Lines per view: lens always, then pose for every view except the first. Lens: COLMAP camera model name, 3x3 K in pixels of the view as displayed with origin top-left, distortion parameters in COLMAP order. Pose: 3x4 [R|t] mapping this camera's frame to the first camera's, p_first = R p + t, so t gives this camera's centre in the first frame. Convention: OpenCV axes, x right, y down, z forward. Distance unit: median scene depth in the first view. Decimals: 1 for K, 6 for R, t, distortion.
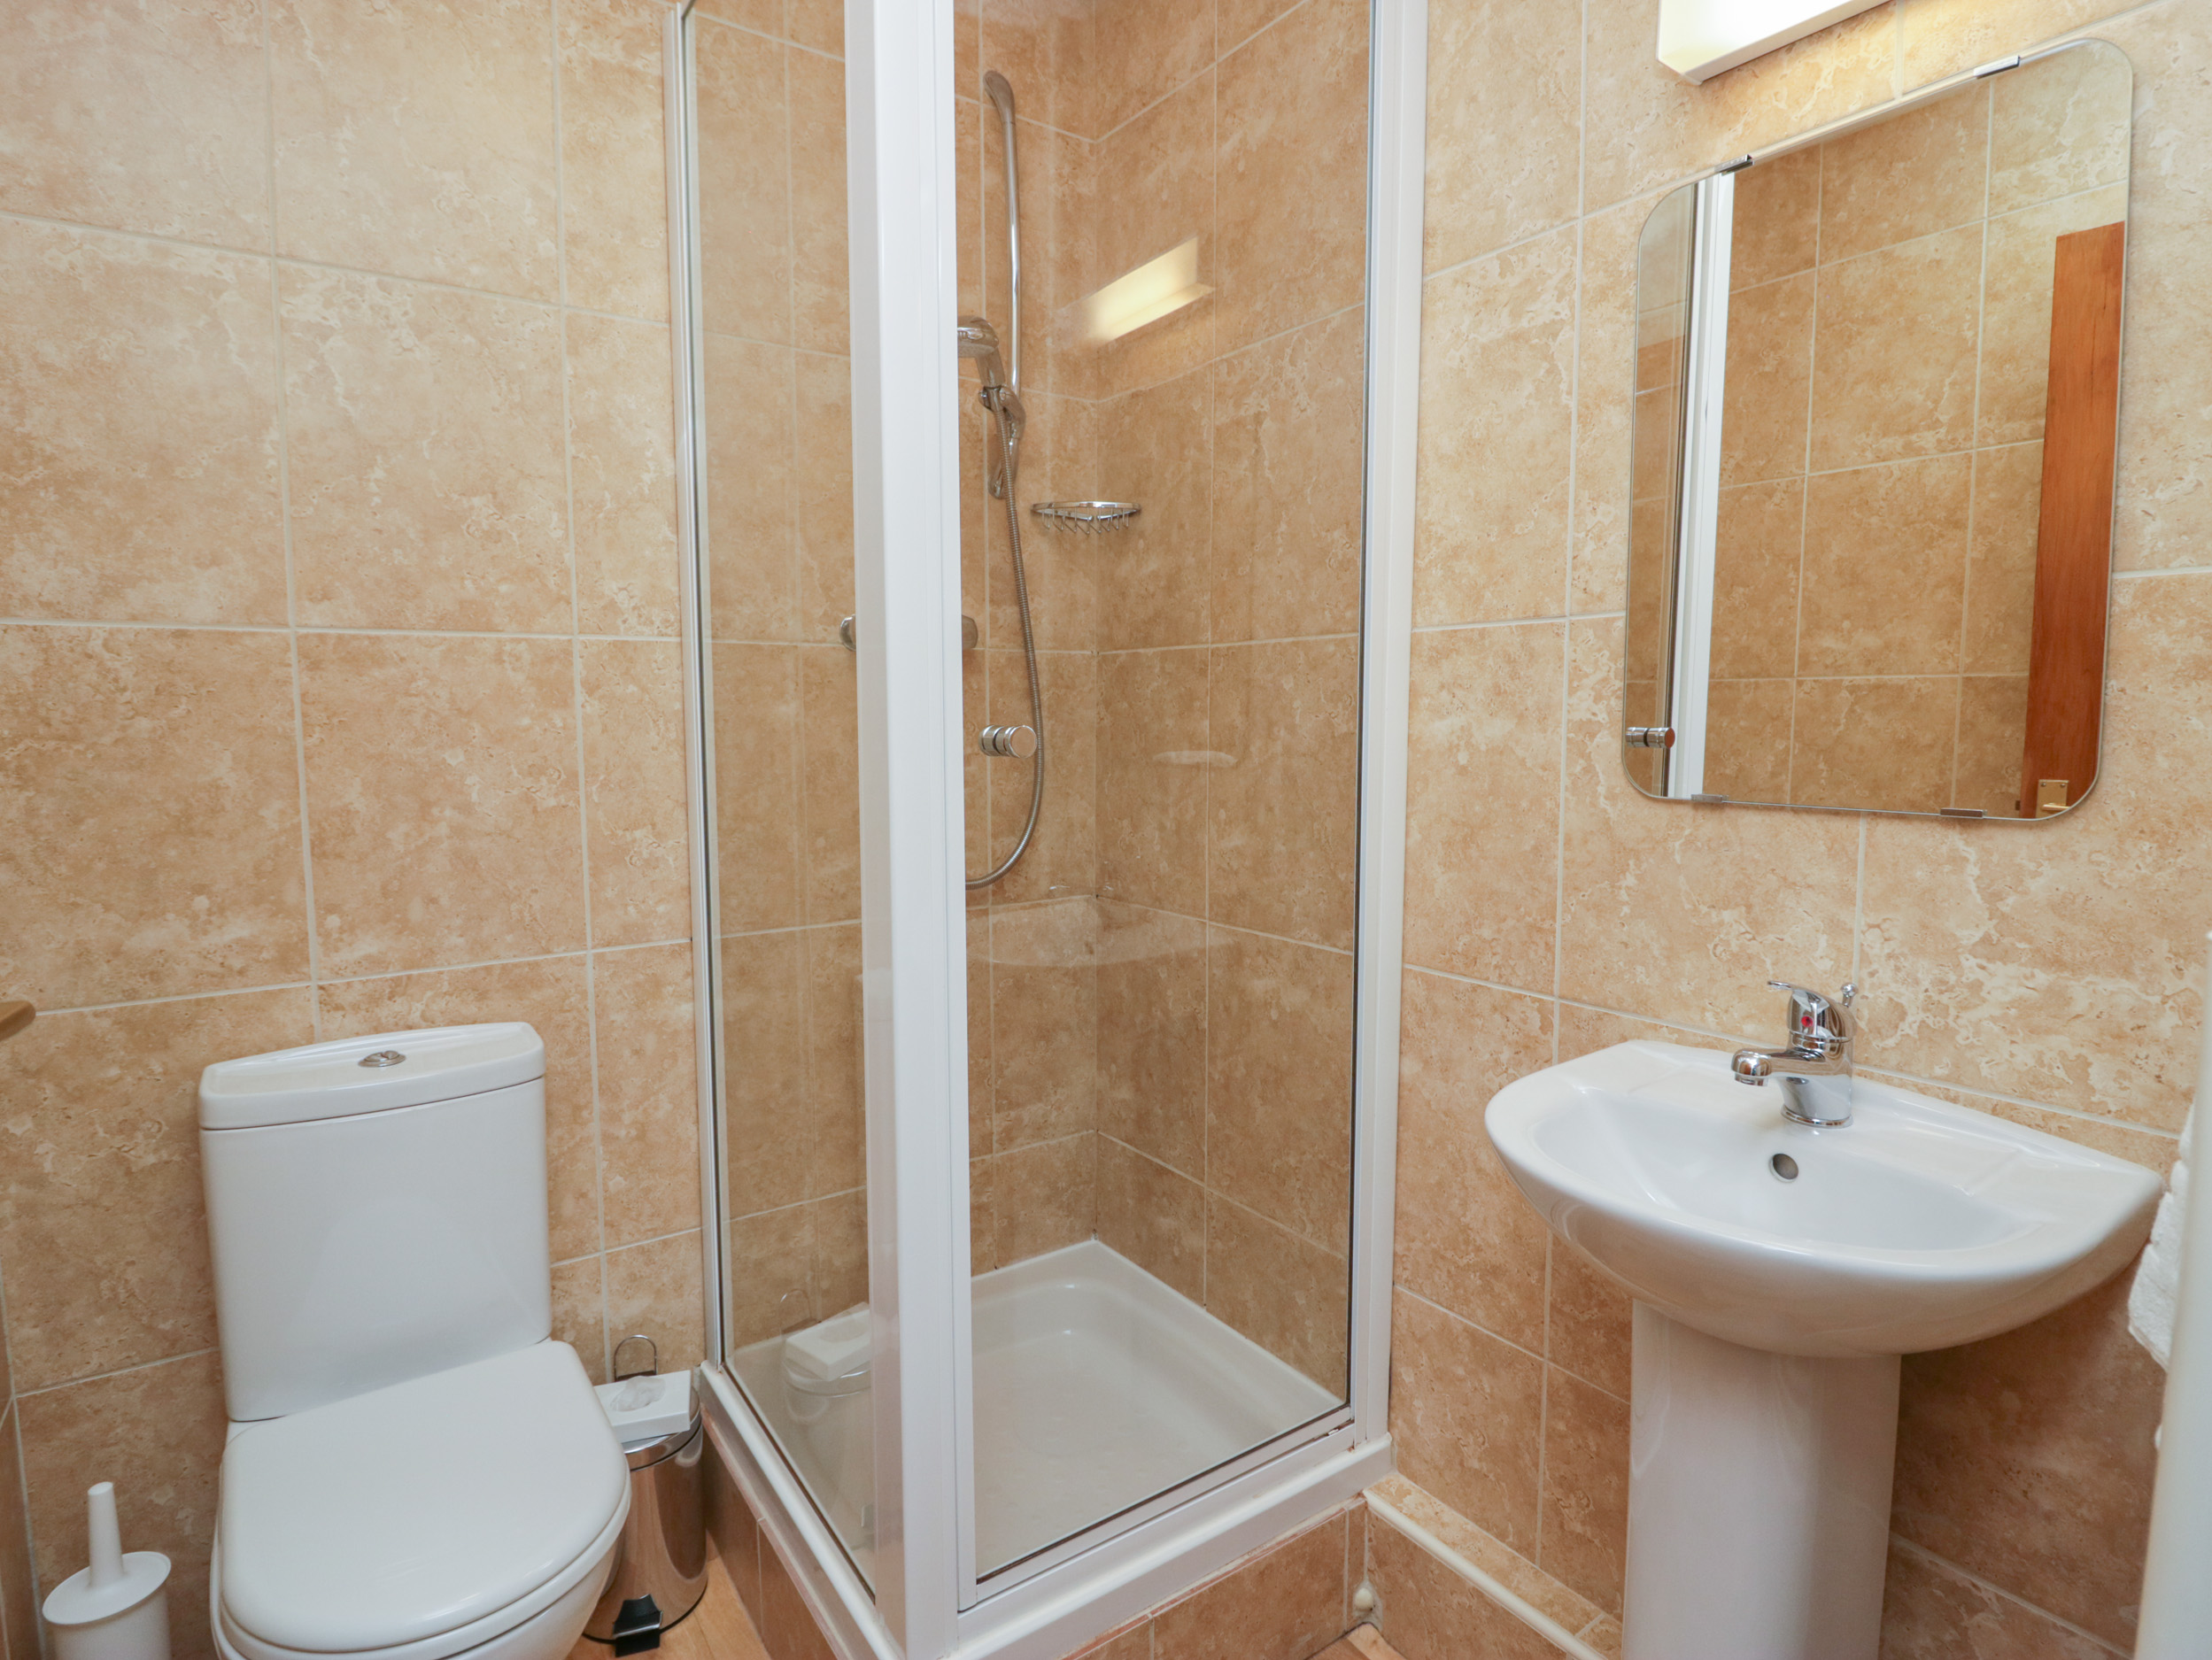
lens RADIAL K [[1145.3, 0, 1115.3], [0, 1145.3, 832.0], [0, 0, 1]] dist [0.000326, -0.001312]
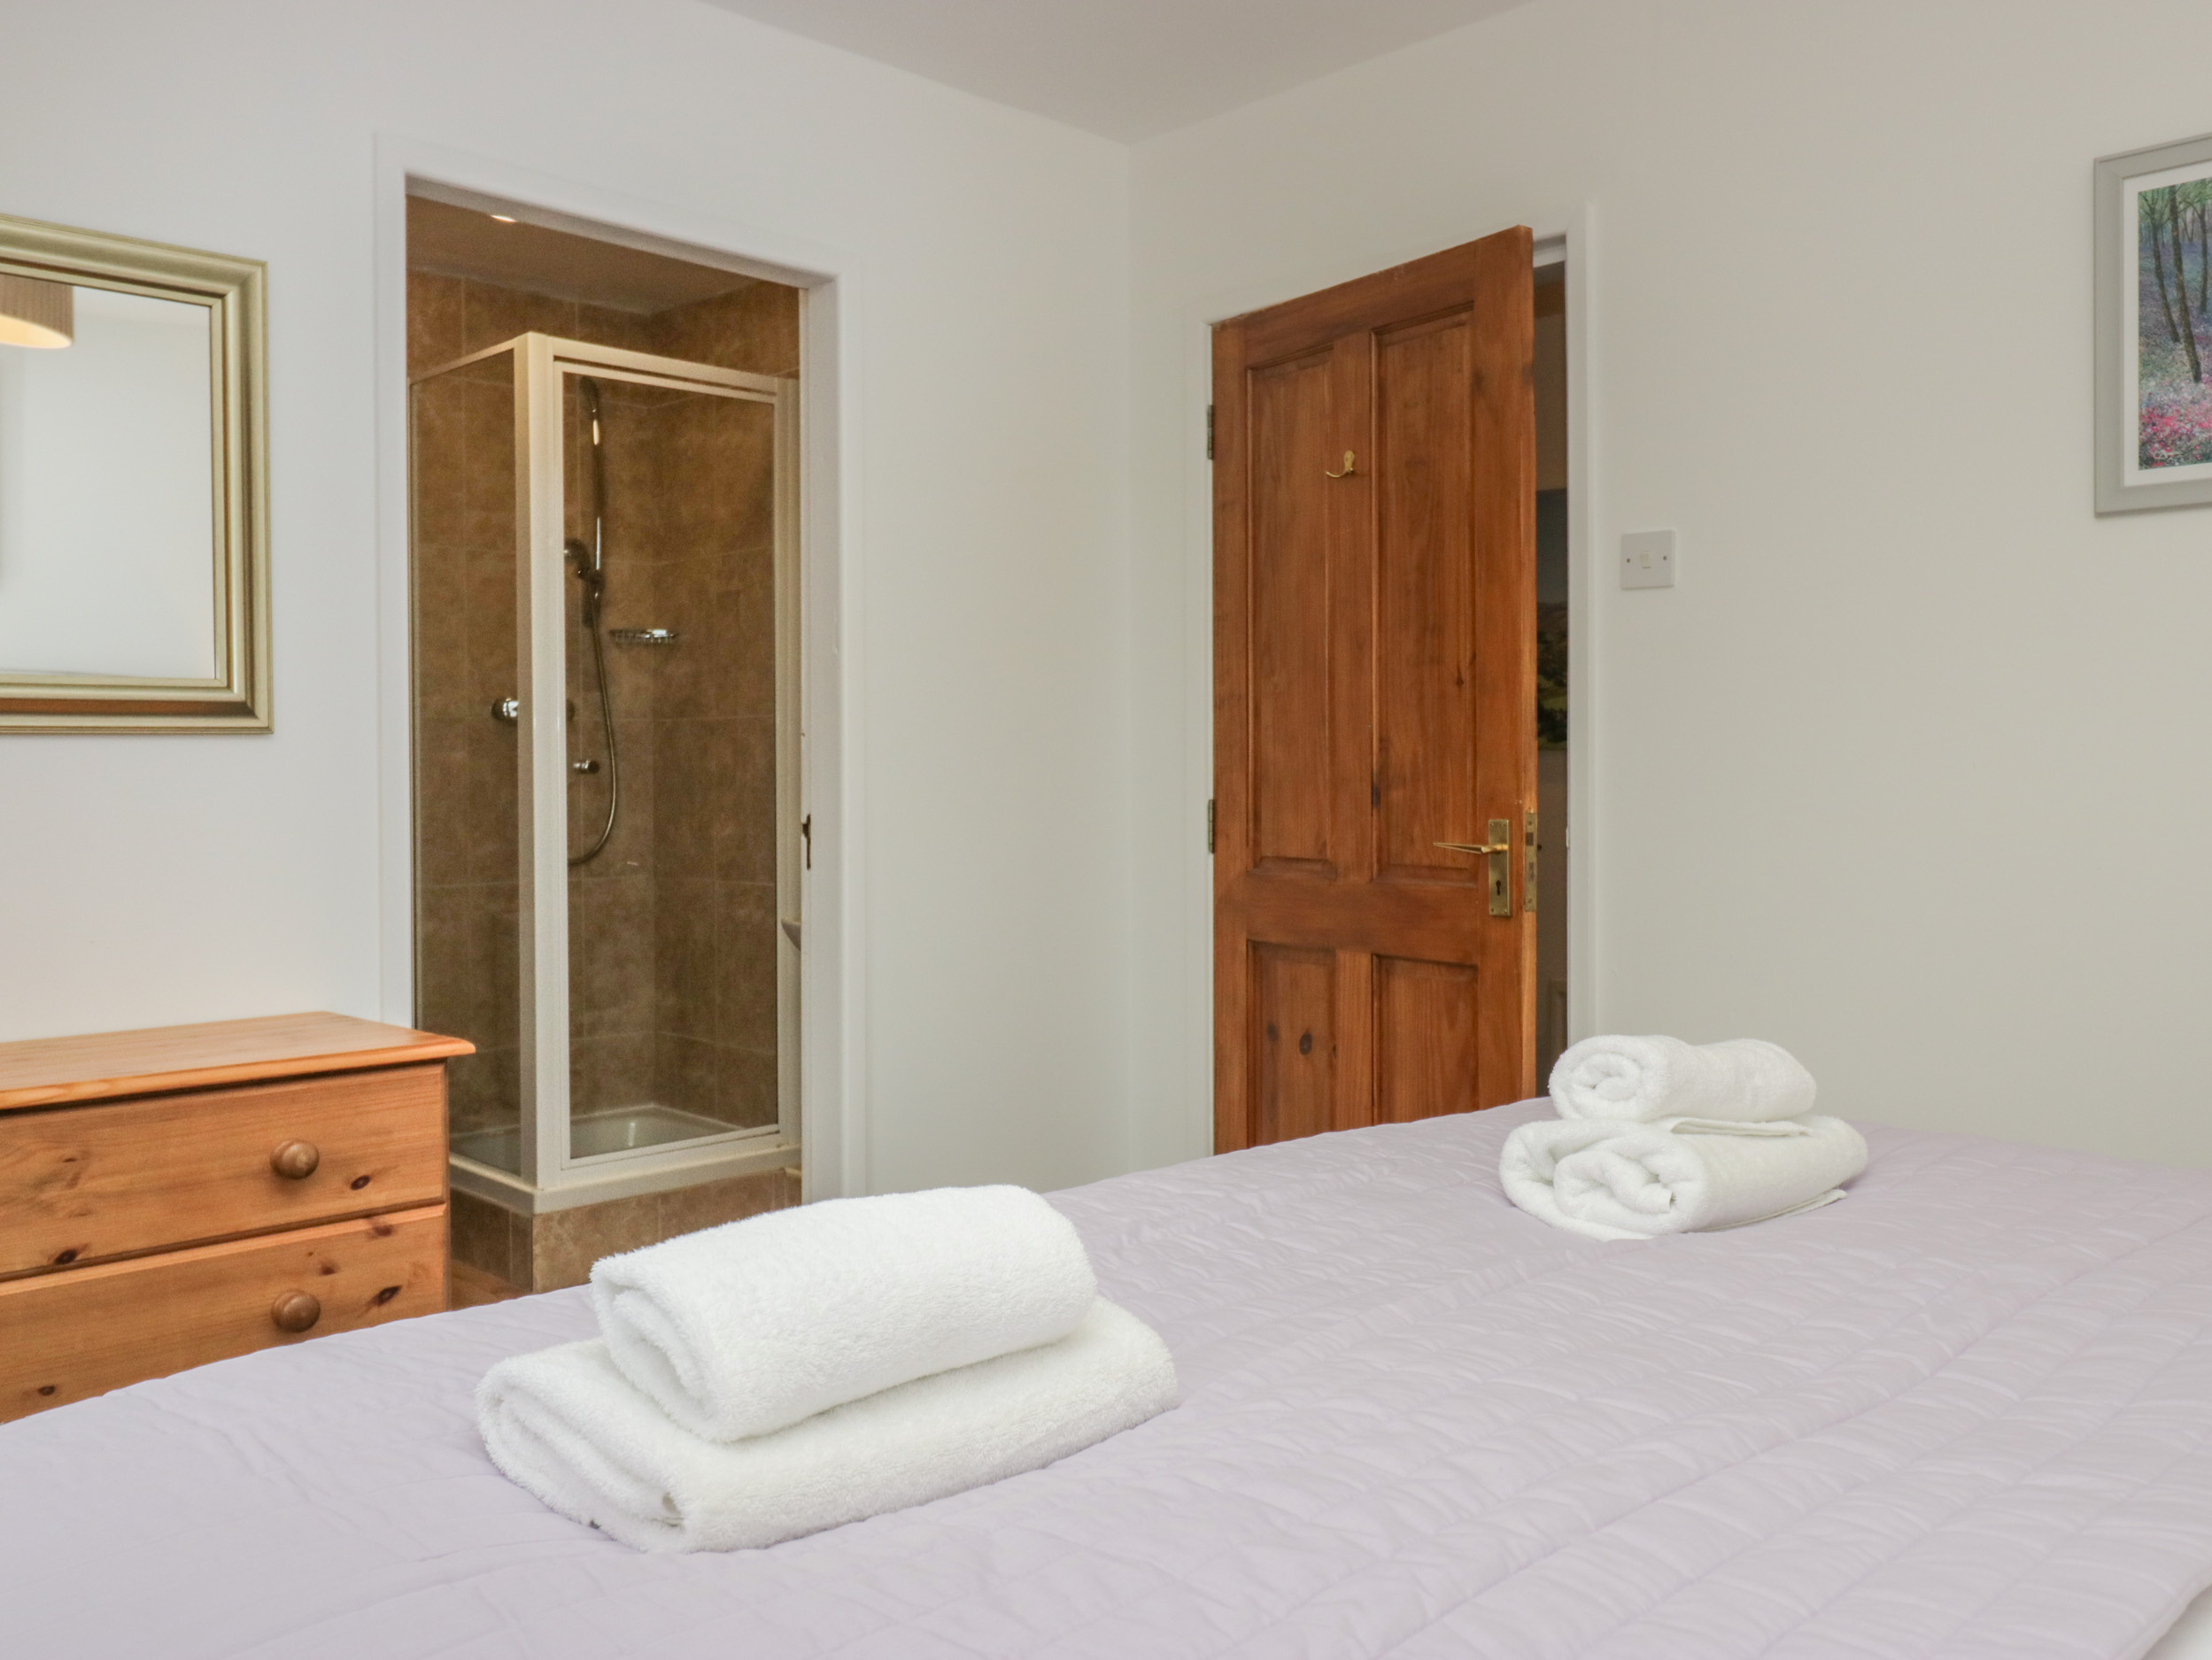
lens RADIAL K [[1813.1, 0, 1104.8], [0, 1813.1, 806.9], [0, 0, 1]] dist [0.002522, -0.000808]
pose [[0.987288, -0.006488, 0.158812, 0.211292], [0.020041, 0.996274, -0.083888, 0.194821], [-0.157676, 0.086004, 0.983739, -1.630849]]
